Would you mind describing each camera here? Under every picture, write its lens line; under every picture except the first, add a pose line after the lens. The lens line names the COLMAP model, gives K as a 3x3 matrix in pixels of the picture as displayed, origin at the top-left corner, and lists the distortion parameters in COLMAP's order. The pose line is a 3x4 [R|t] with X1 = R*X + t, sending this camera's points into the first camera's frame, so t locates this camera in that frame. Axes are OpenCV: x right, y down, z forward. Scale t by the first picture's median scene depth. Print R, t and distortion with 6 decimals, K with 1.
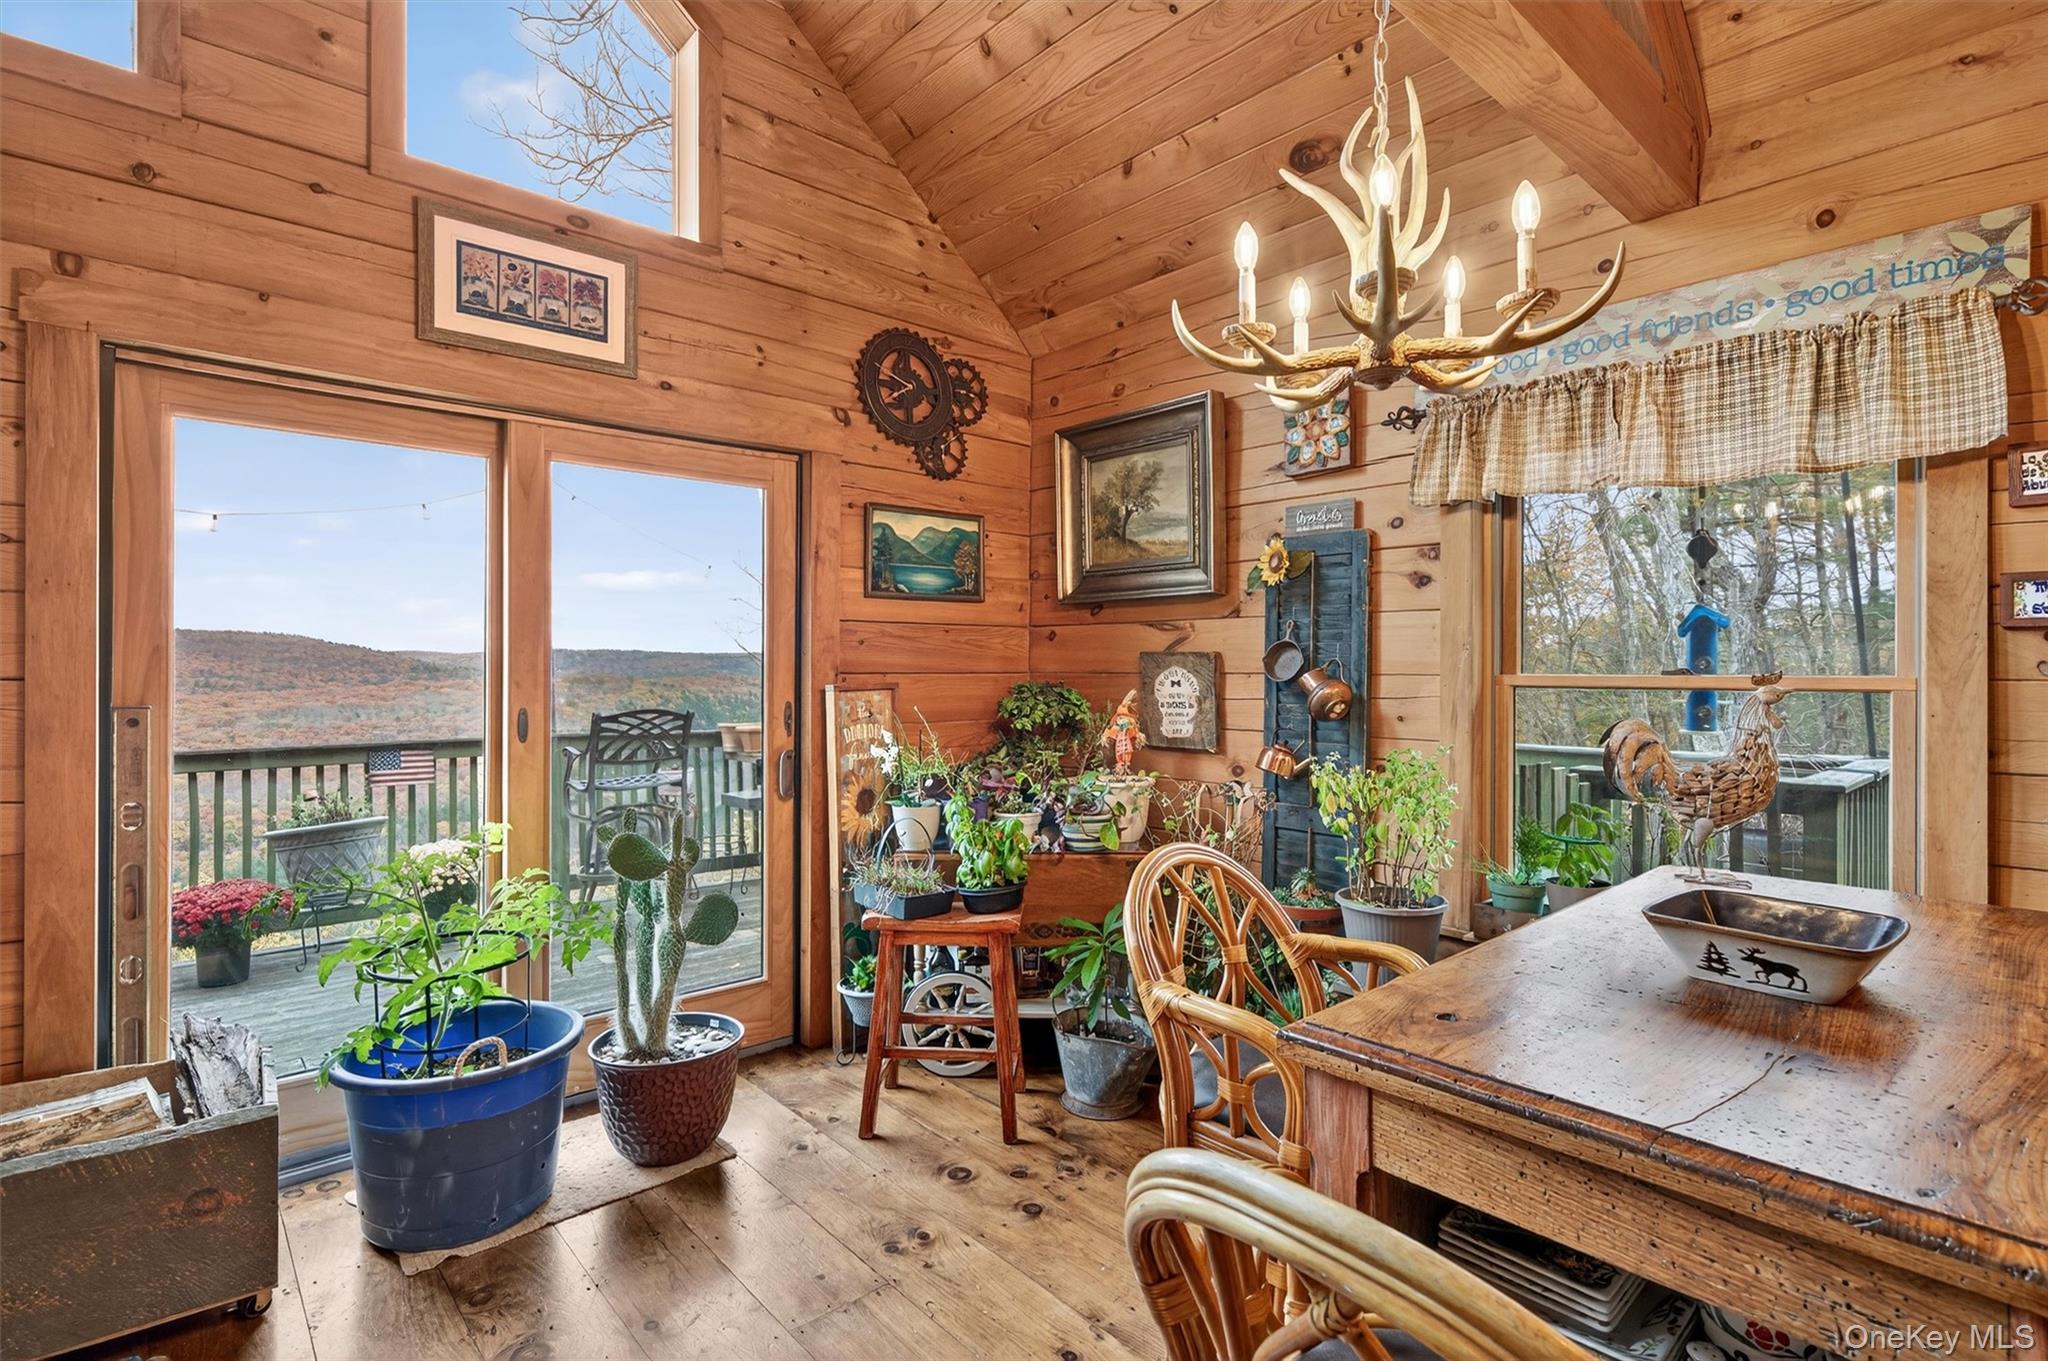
lens RADIAL K [[984.0, 0, 1030.3], [0, 984.0, 656.2], [0, 0, 1]] dist [-0.002501, 0.001070]
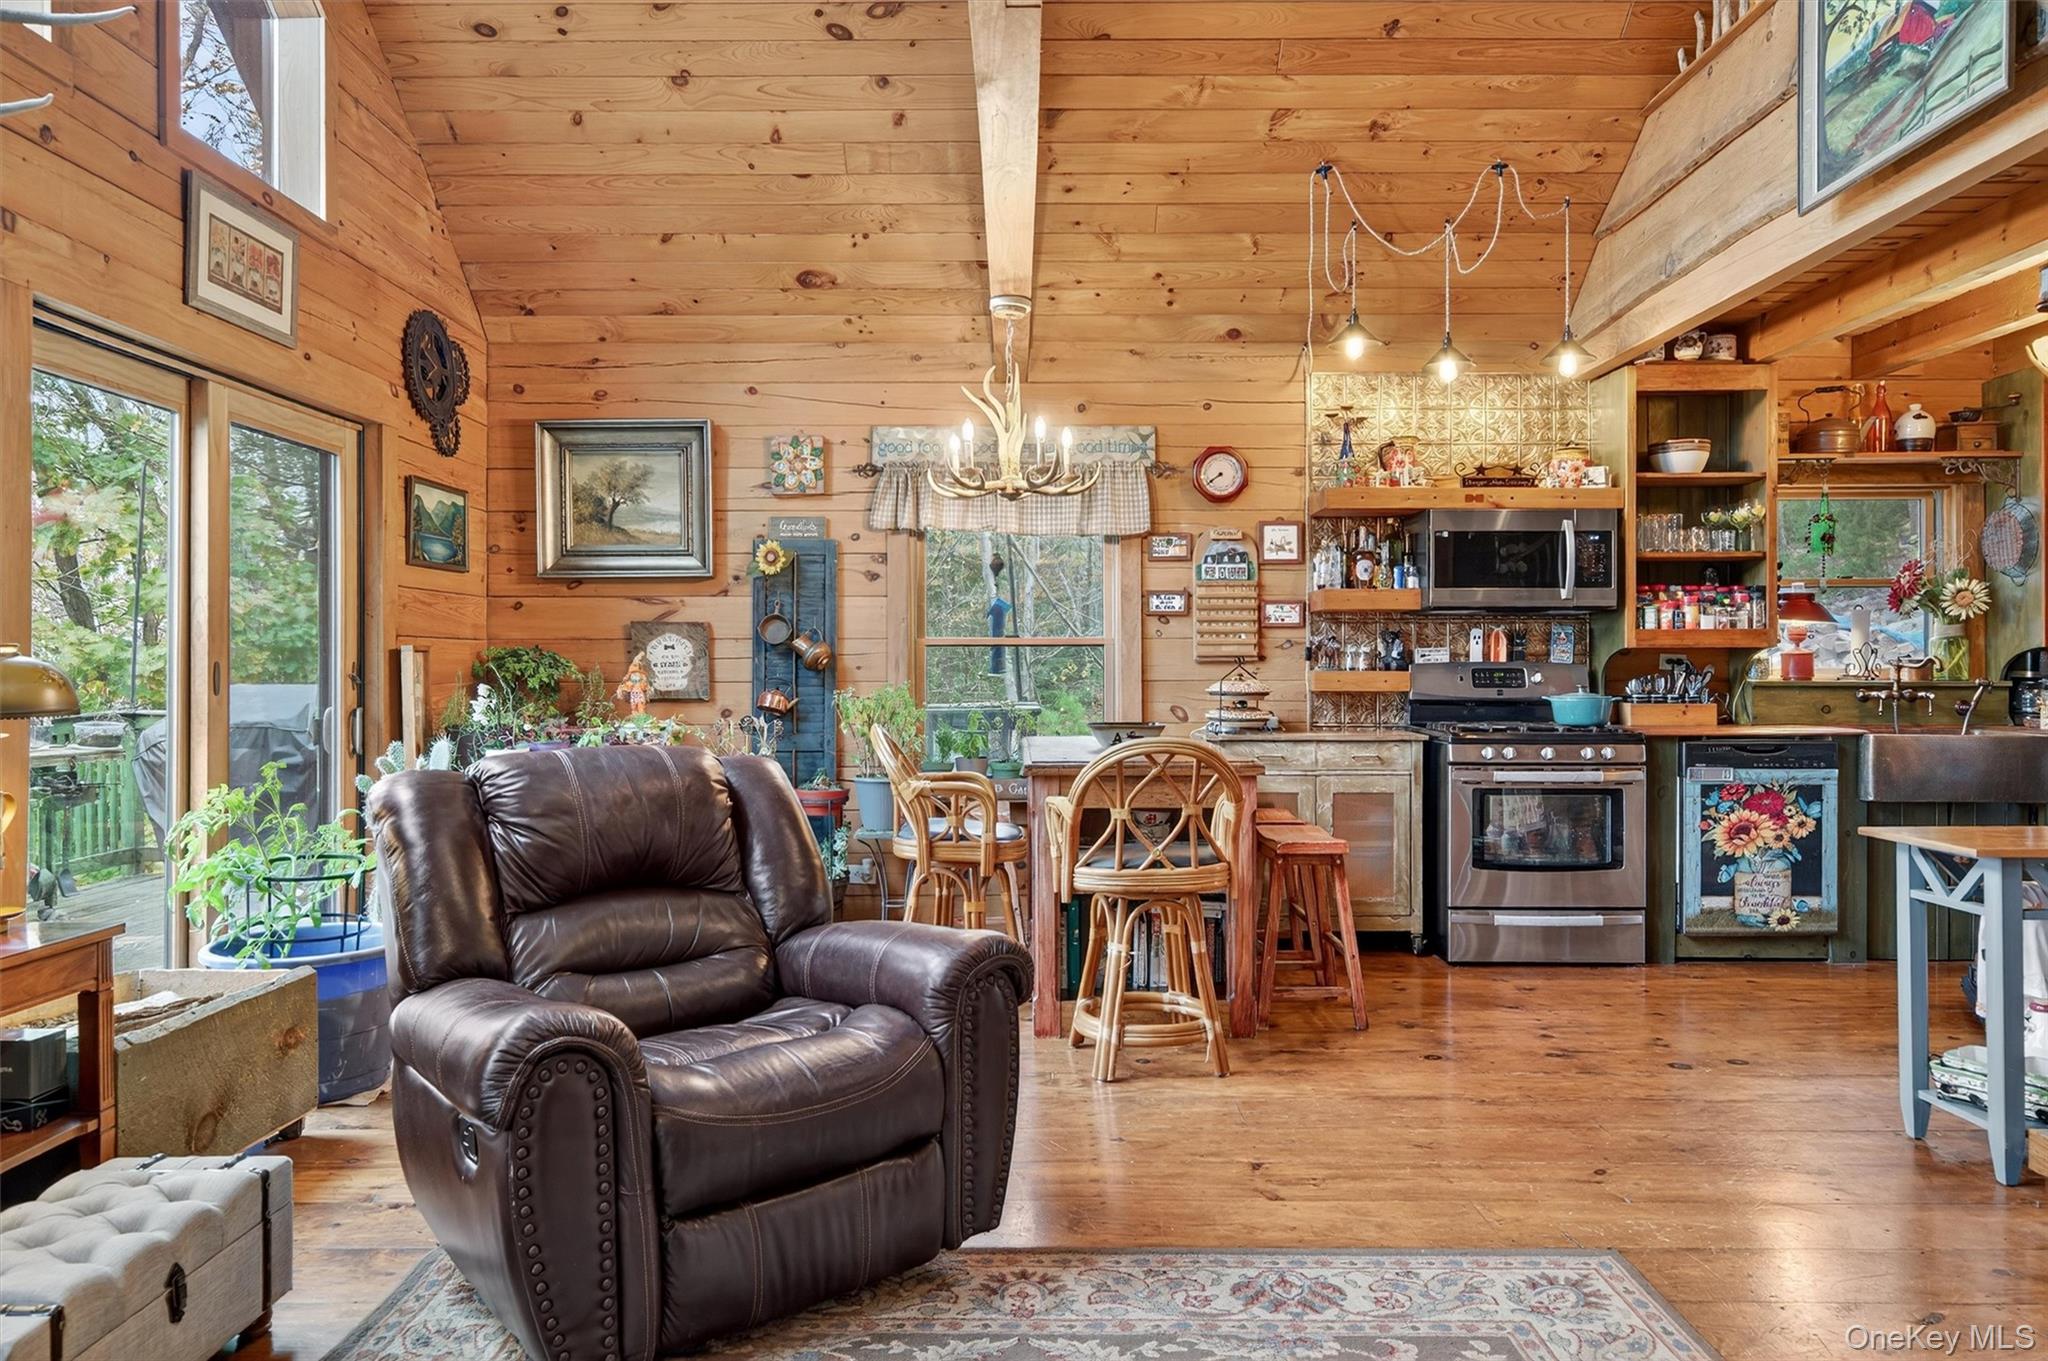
lens RADIAL K [[1338.4, 0, 1014.3], [0, 1338.4, 670.5], [0, 0, 1]] dist [-0.021147, 0.005433]
pose [[0.674703, -0.004832, 0.738073, -0.824367], [-0.005411, 0.999919, 0.011492, 0.036094], [-0.738069, -0.011747, 0.674623, -0.470683]]
